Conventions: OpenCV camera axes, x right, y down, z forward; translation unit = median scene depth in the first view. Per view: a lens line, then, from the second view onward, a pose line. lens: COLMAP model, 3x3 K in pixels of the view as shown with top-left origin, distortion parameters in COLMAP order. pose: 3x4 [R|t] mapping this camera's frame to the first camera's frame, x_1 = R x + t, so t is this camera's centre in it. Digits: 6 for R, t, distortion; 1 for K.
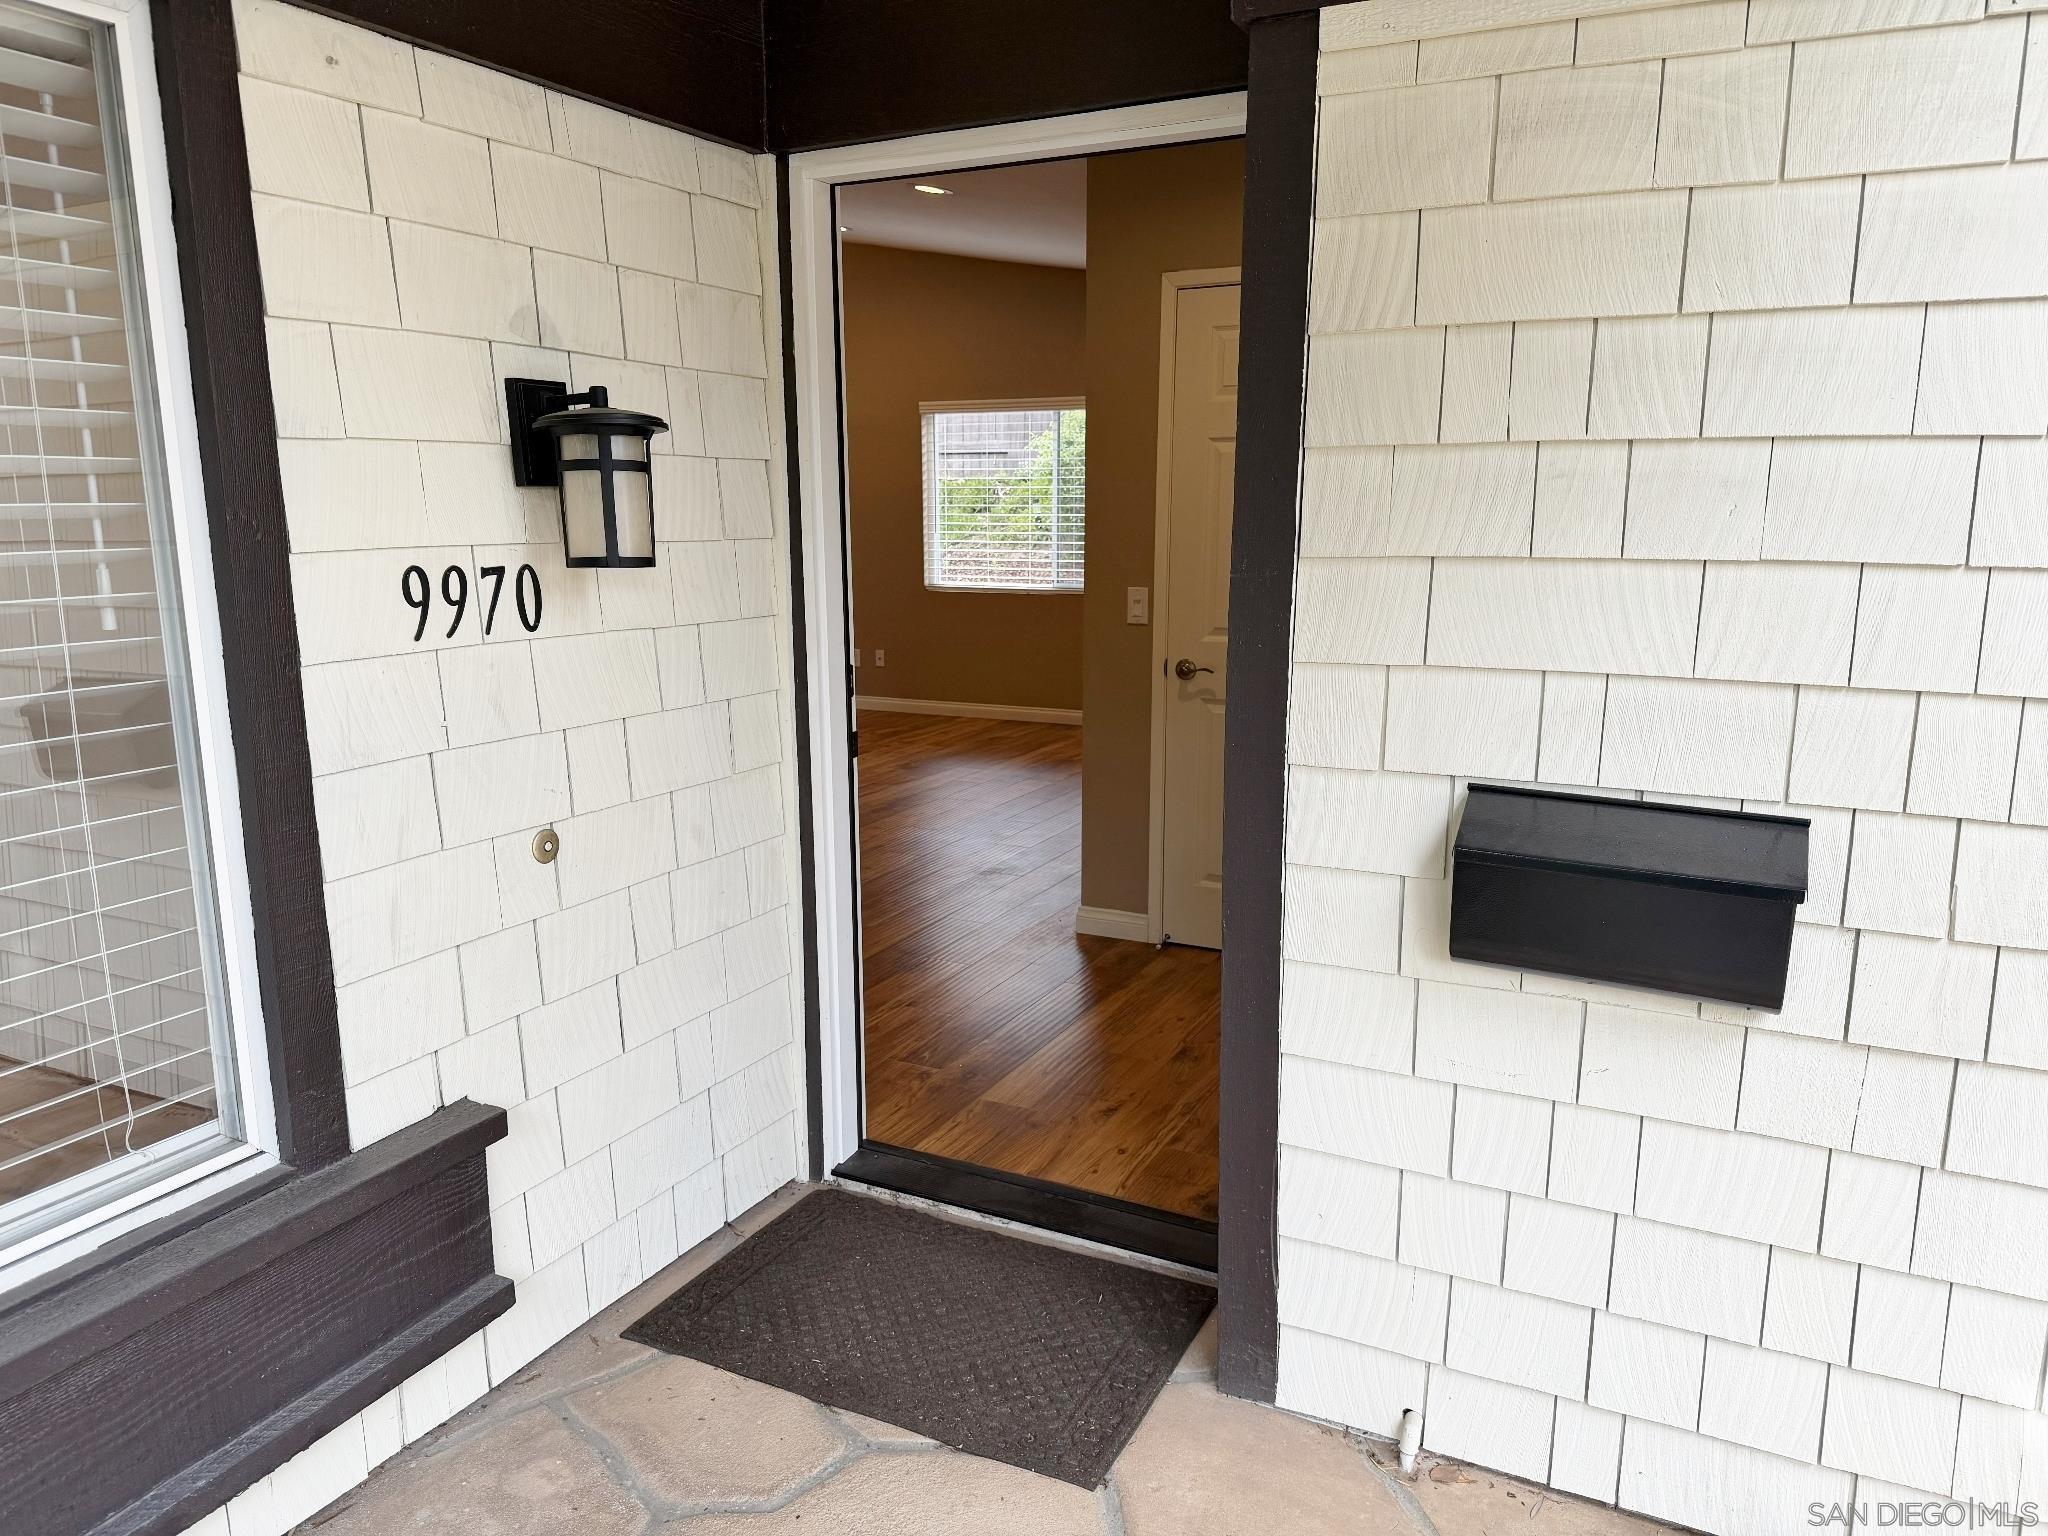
lens RADIAL K [[1437.0, 0, 1014.1], [0, 1437.0, 773.5], [0, 0, 1]] dist [0.050215, -0.067500]
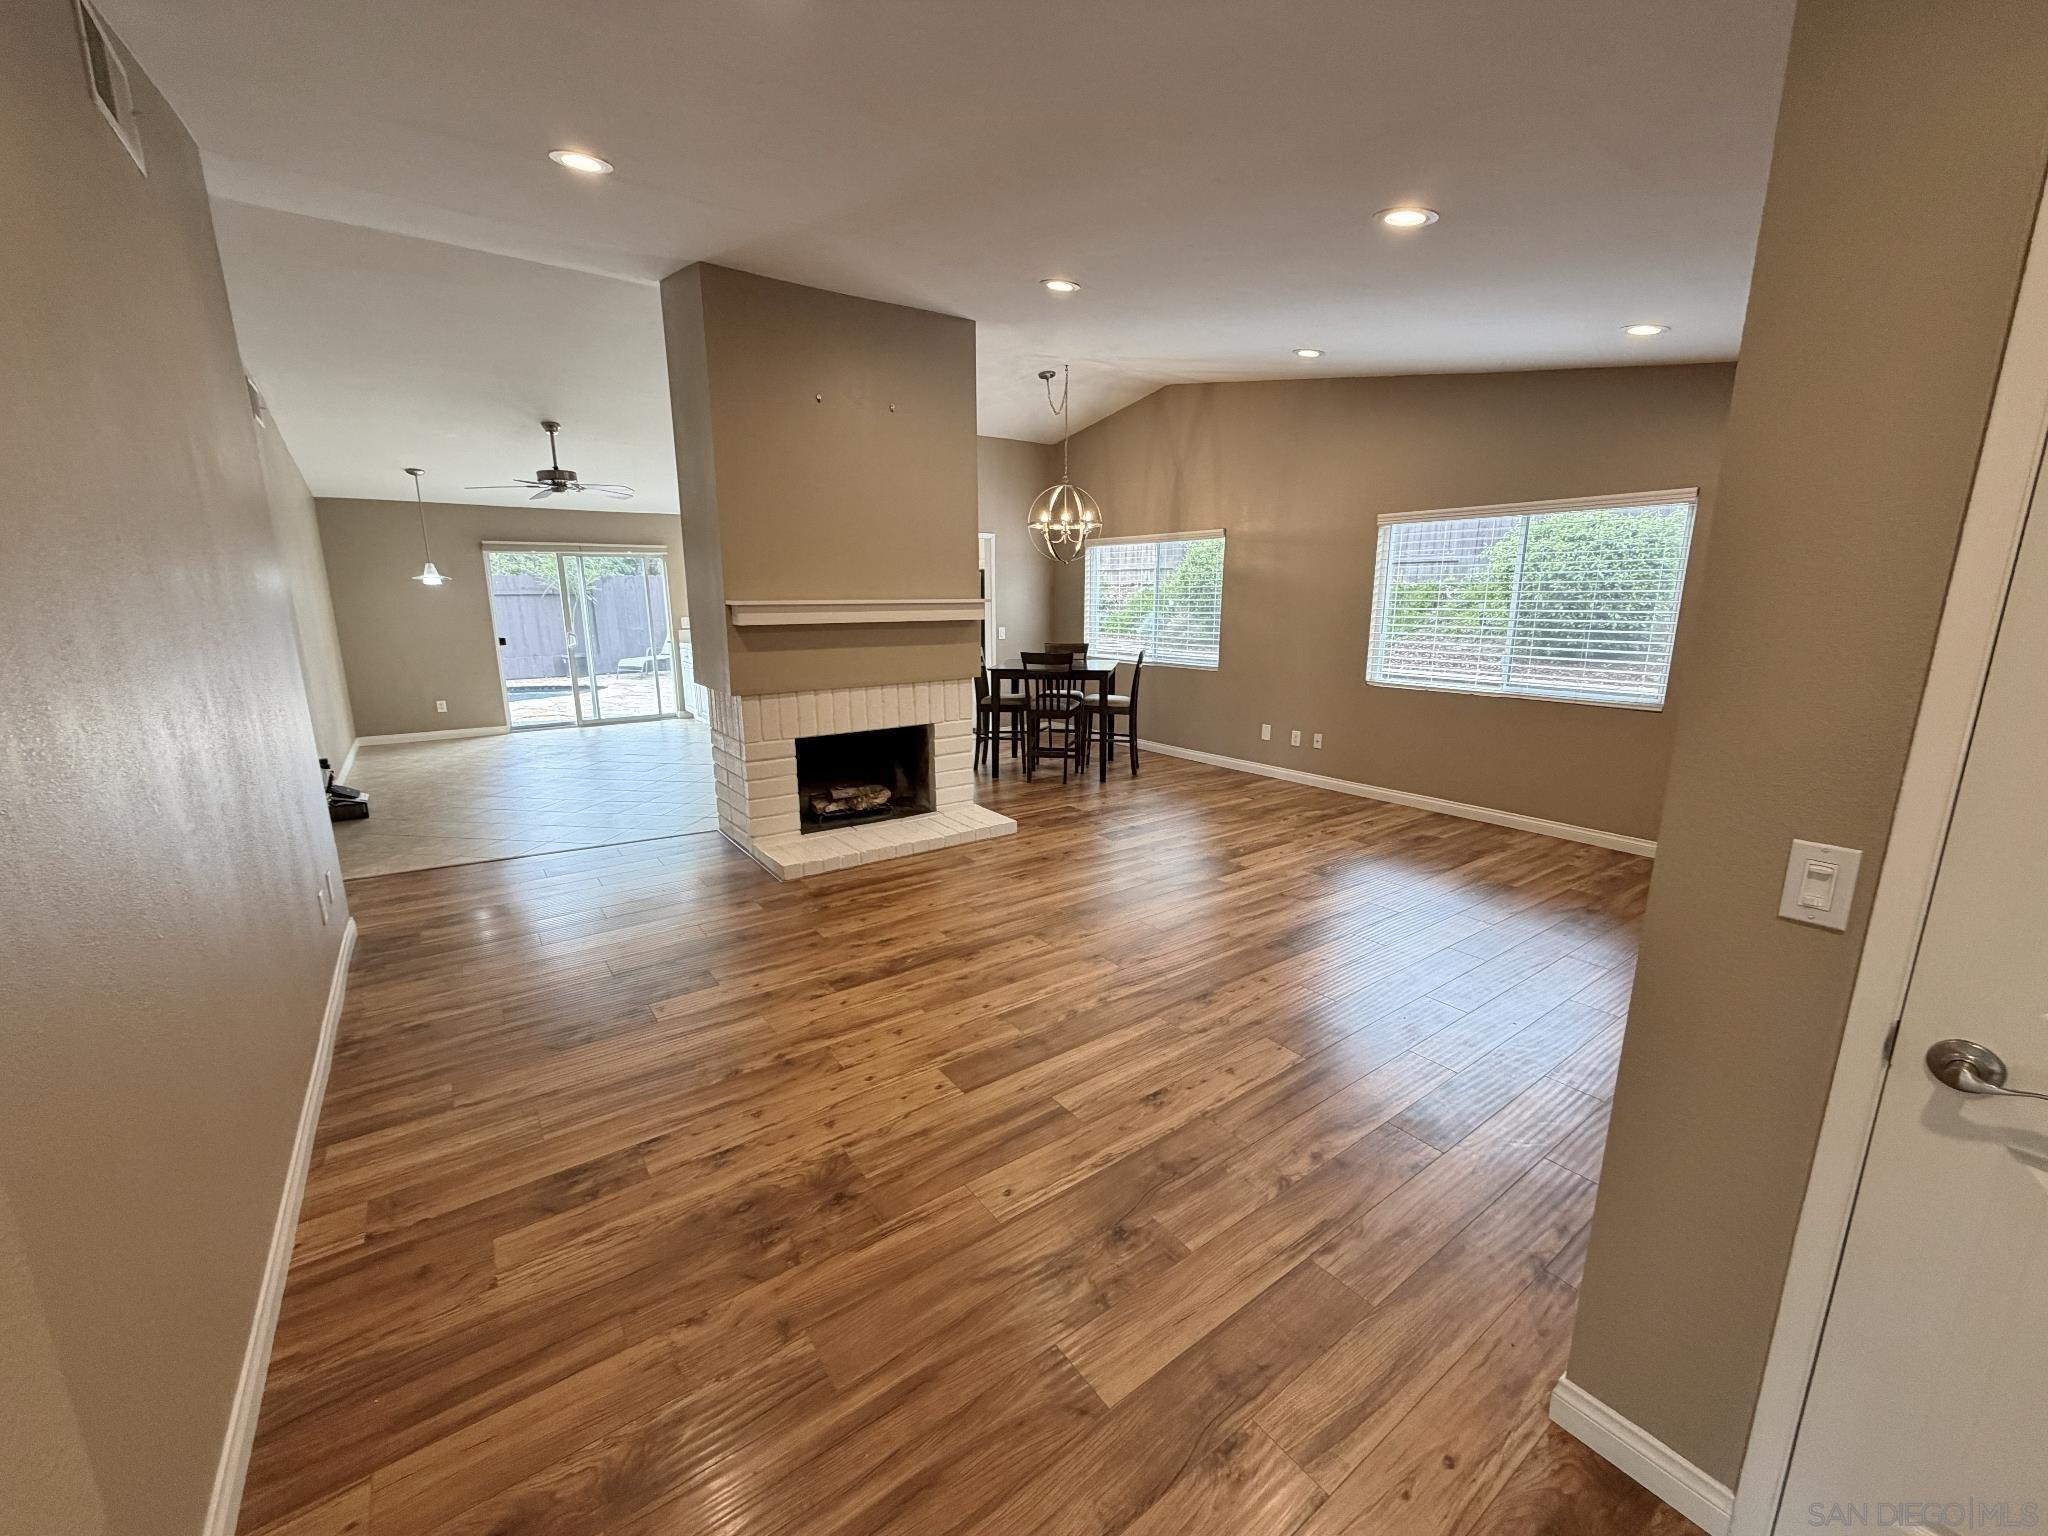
lens RADIAL K [[813.0, 0, 1016.8], [0, 813.0, 769.9], [0, 0, 1]] dist [-0.000941, -0.000113]
pose [[0.886029, 0.095125, -0.453766, -0.010148], [-0.083867, 0.995464, 0.044924, -0.069090], [0.455981, -0.001748, 0.889988, 0.326199]]
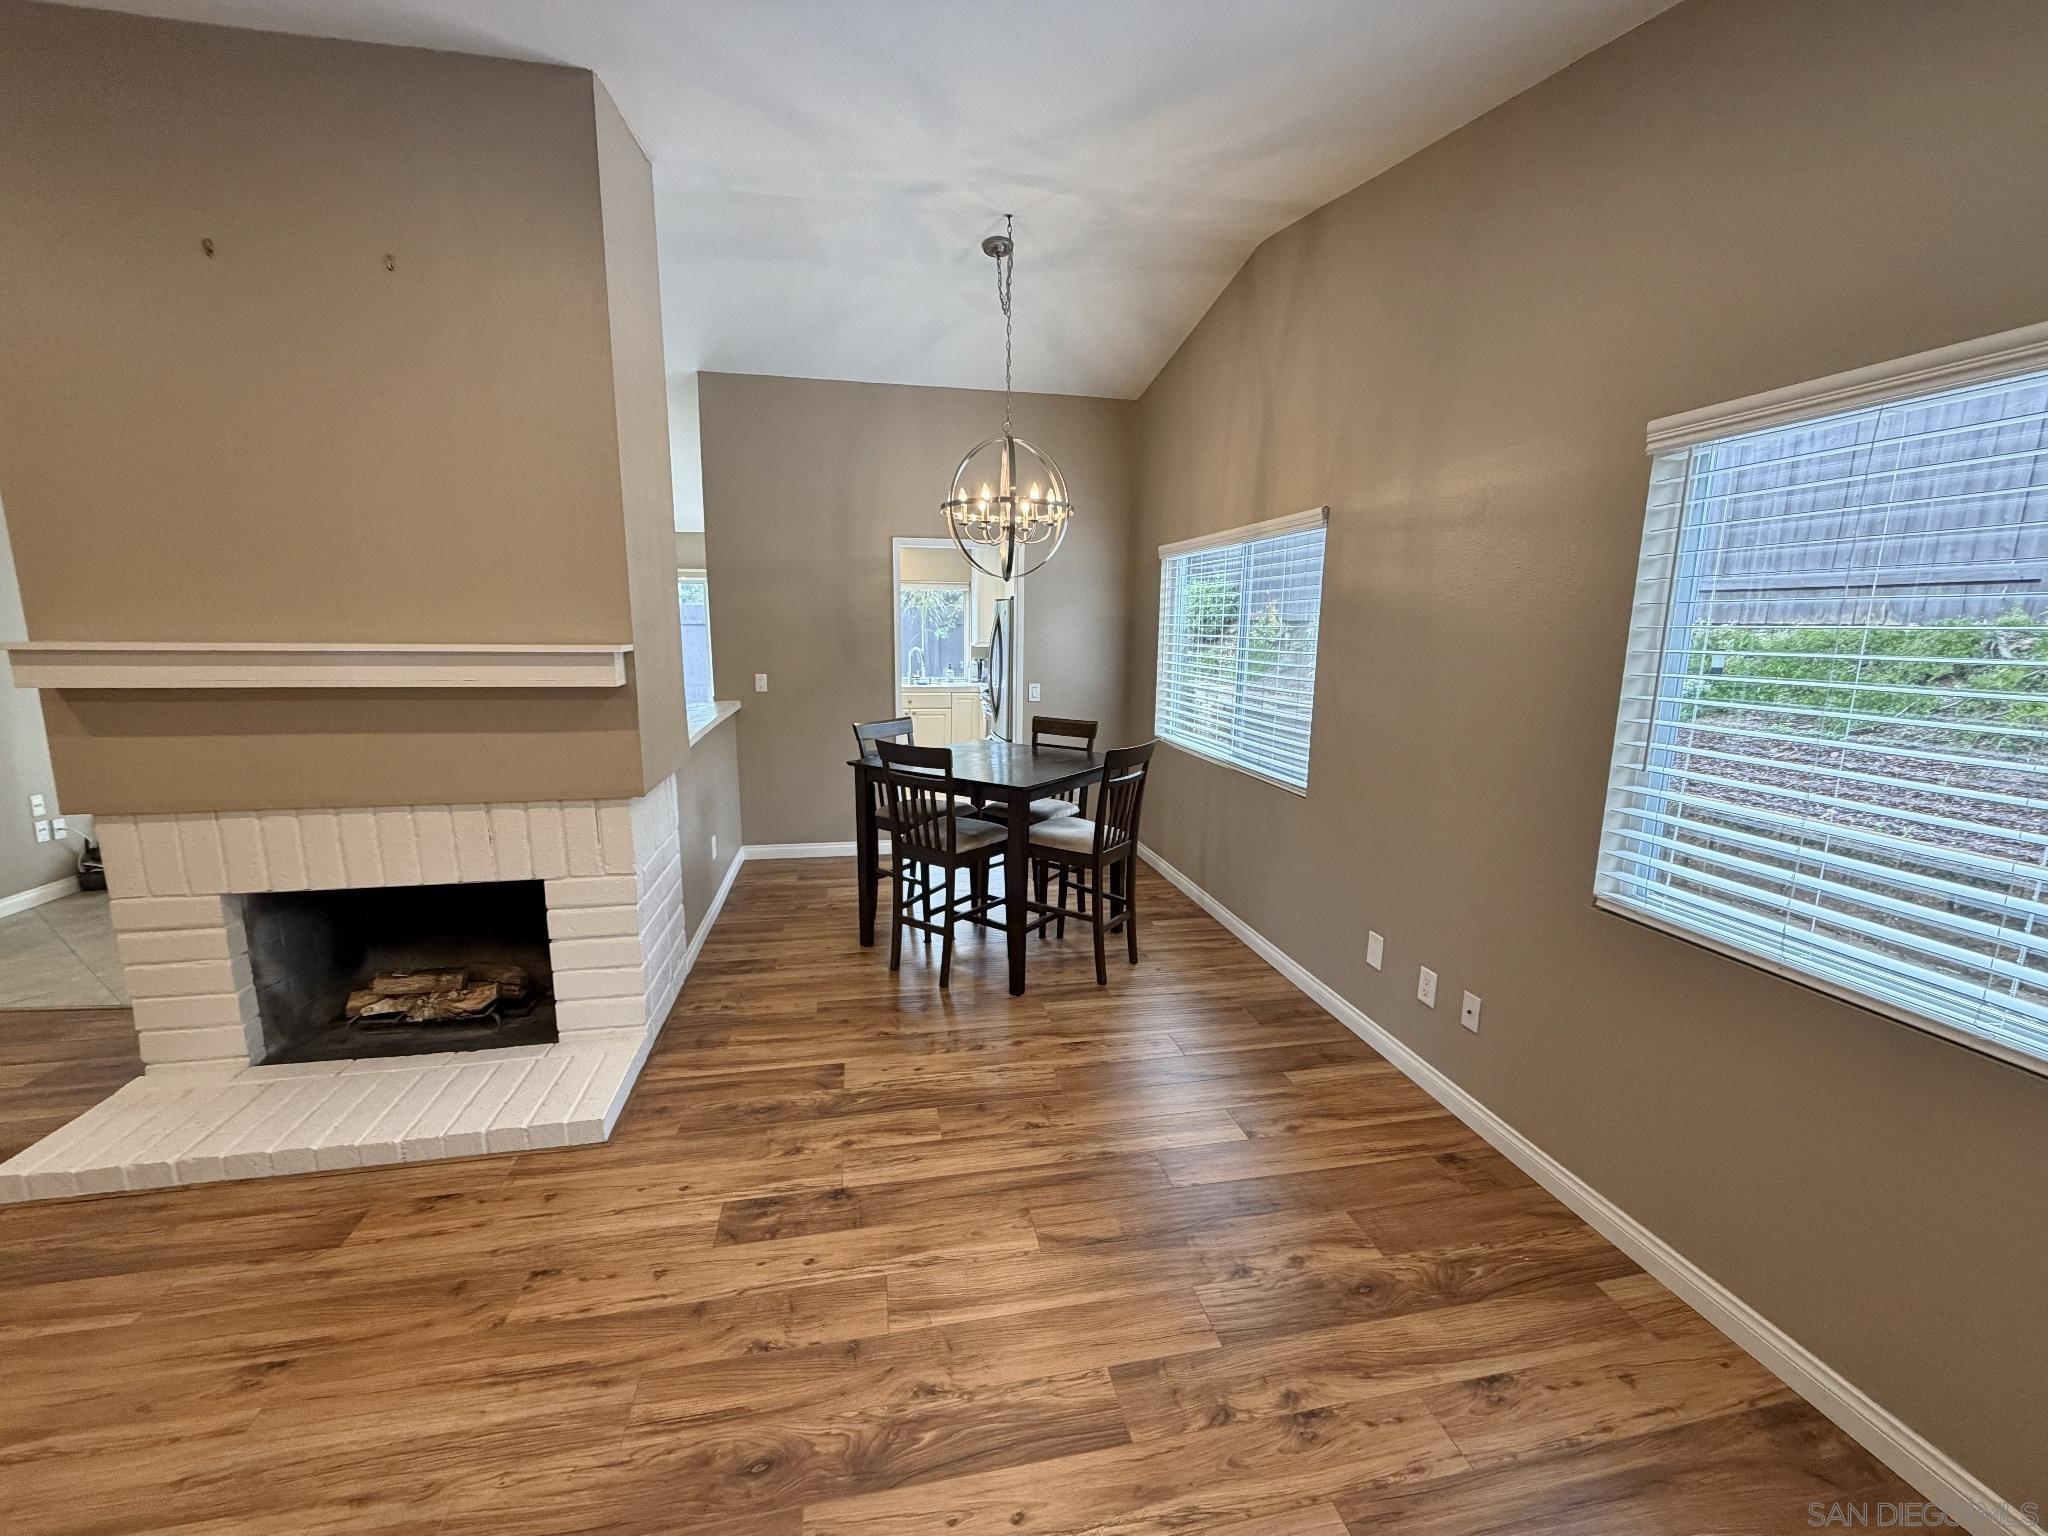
lens RADIAL K [[813.0, 0, 1016.8], [0, 813.0, 769.9], [0, 0, 1]] dist [-0.000941, -0.000113]
pose [[0.619277, 0.144046, -0.771847, 0.006830], [-0.159442, 0.985617, 0.056015, -0.154165], [0.768814, 0.088376, 0.633337, 0.745301]]
